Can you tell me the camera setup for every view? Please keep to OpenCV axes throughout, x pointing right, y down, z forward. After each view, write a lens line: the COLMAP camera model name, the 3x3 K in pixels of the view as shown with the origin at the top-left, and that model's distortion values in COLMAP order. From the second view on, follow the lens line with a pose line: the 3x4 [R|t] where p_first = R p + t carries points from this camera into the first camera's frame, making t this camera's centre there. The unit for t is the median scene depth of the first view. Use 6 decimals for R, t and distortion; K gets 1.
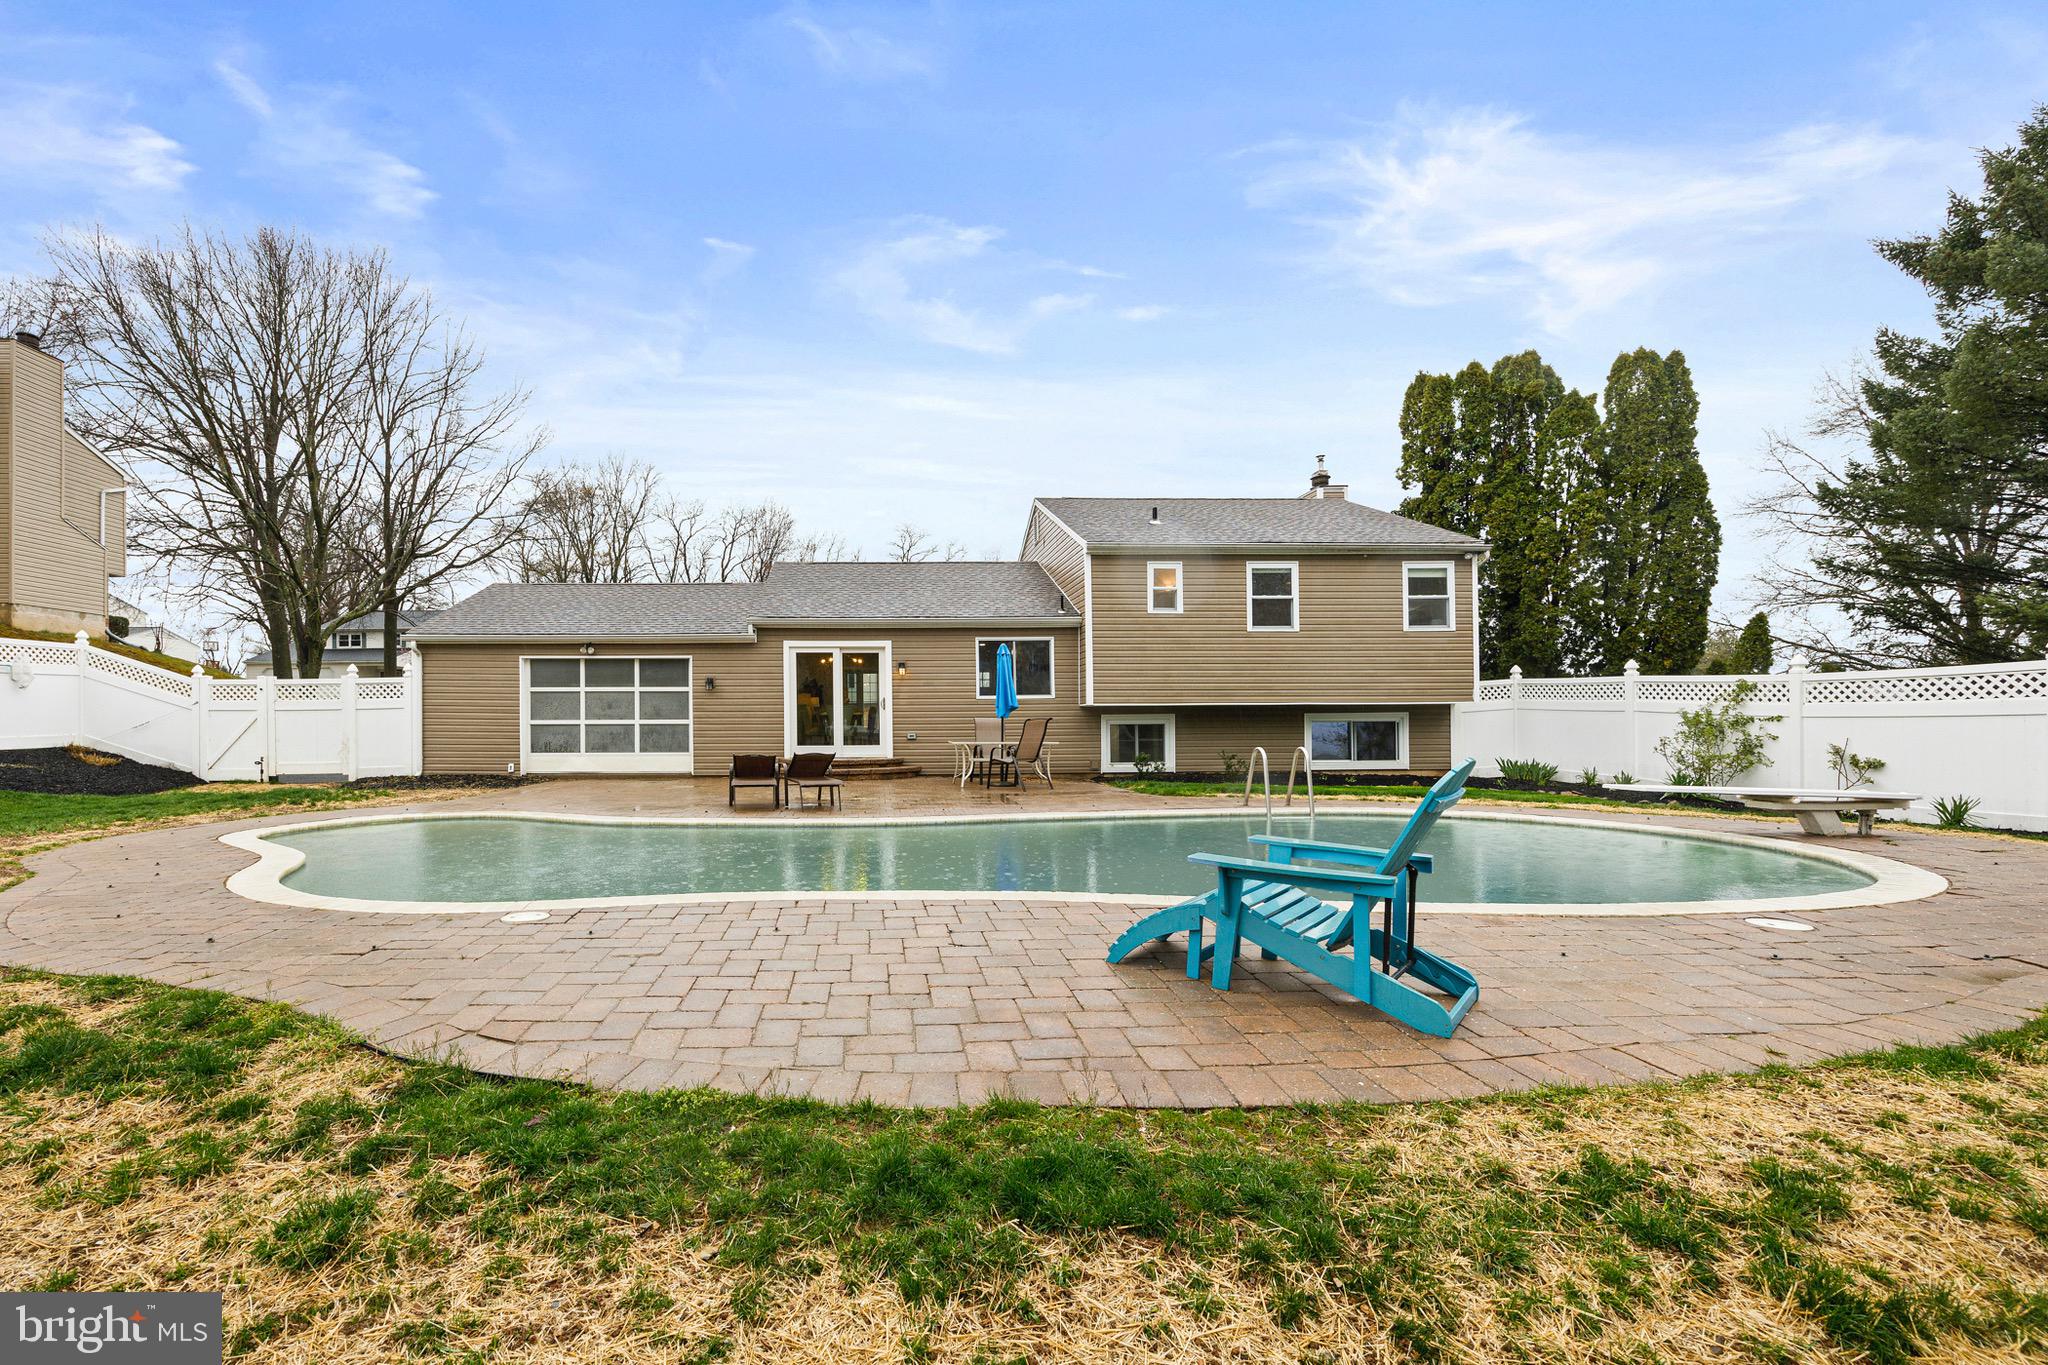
lens RADIAL K [[770.2, 0, 1020.7], [0, 770.2, 741.1], [0, 0, 1]] dist [-0.001567, -0.000033]
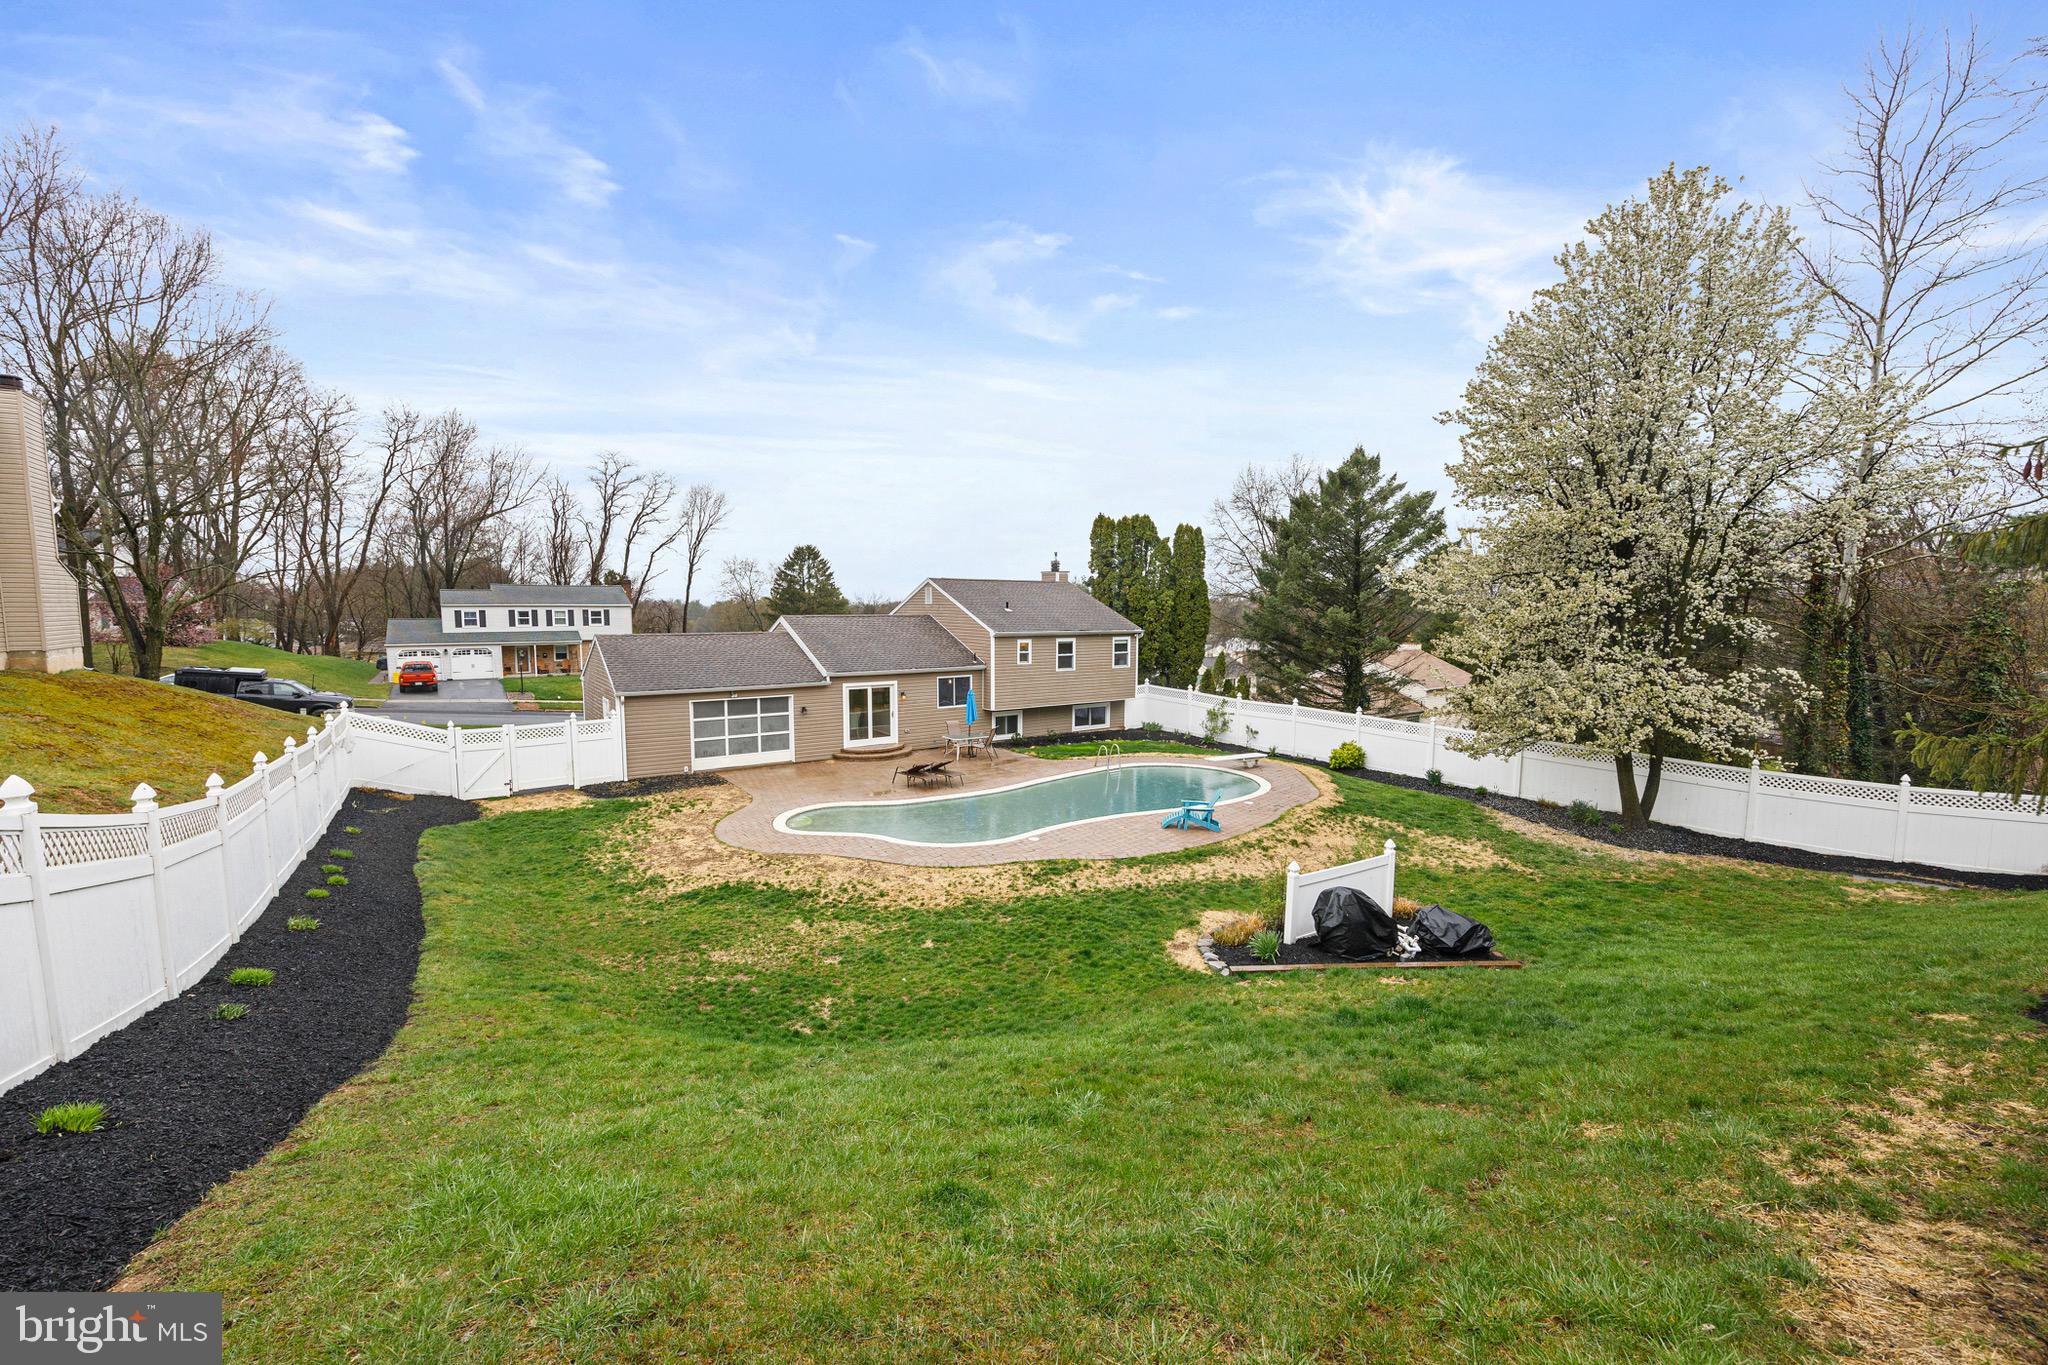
lens RADIAL K [[825.4, 0, 1021.2], [0, 825.4, 662.9], [0, 0, 1]] dist [-0.002692, -0.000056]
pose [[0.833857, -0.033529, 0.550962, -1.027805], [-0.019372, 0.995761, 0.089916, -0.362213], [-0.551641, -0.085650, 0.829672, -0.830547]]
